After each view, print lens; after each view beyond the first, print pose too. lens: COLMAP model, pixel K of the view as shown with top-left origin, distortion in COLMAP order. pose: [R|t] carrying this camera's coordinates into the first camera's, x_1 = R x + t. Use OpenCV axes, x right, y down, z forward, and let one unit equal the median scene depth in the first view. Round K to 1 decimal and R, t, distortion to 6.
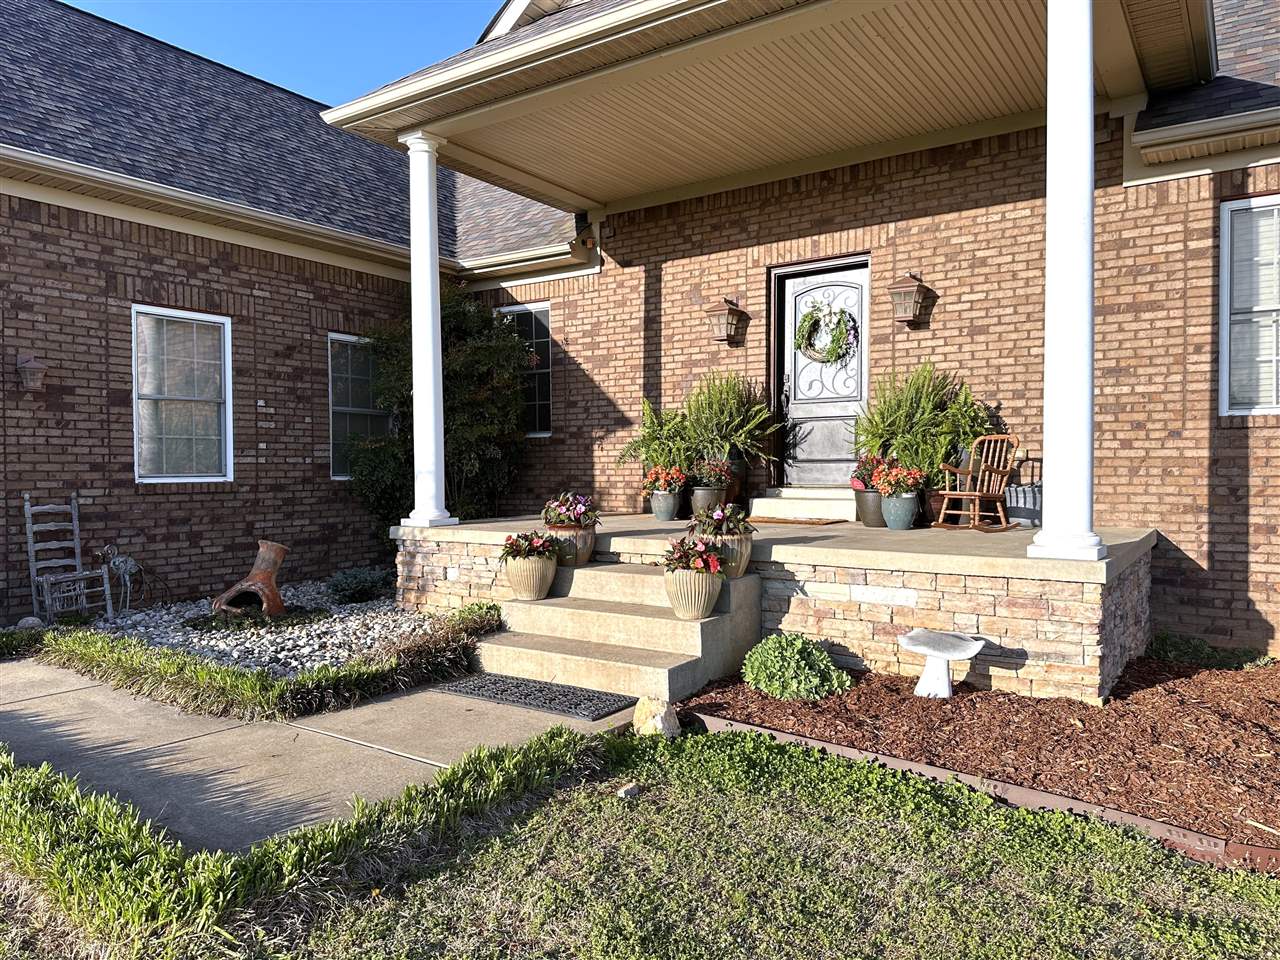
lens RADIAL K [[891.8, 0, 641.8], [0, 891.8, 481.1], [0, 0, 1]] dist [0.047250, -0.000084]
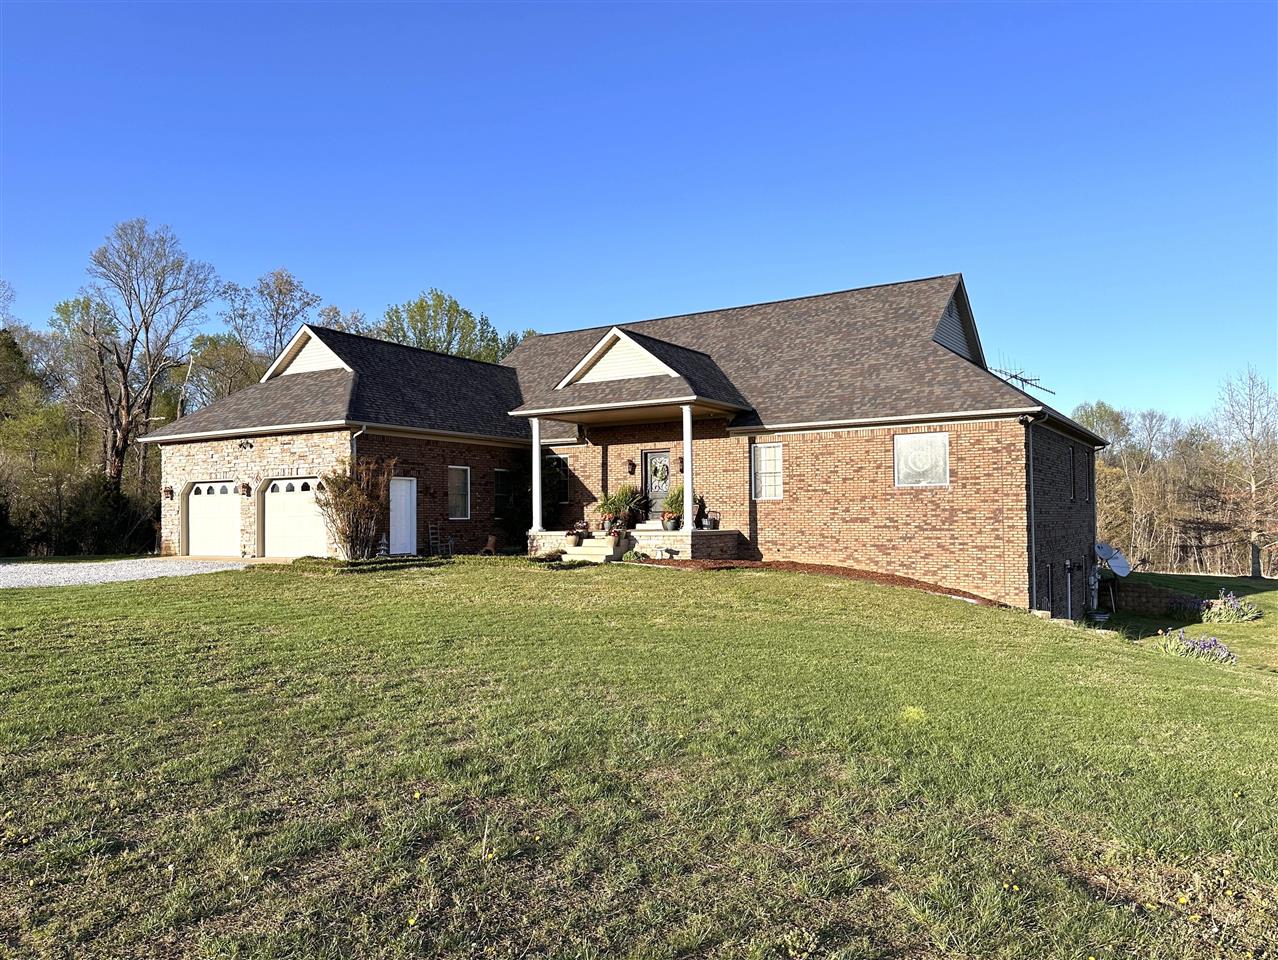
lens RADIAL K [[948.0, 0, 635.1], [0, 948.0, 491.0], [0, 0, 1]] dist [0.081358, -0.018026]
pose [[0.999623, -0.002407, 0.027352, 0.031568], [0.003676, 0.998916, -0.046409, 0.063881], [-0.027210, 0.046492, 0.998548, -2.555075]]
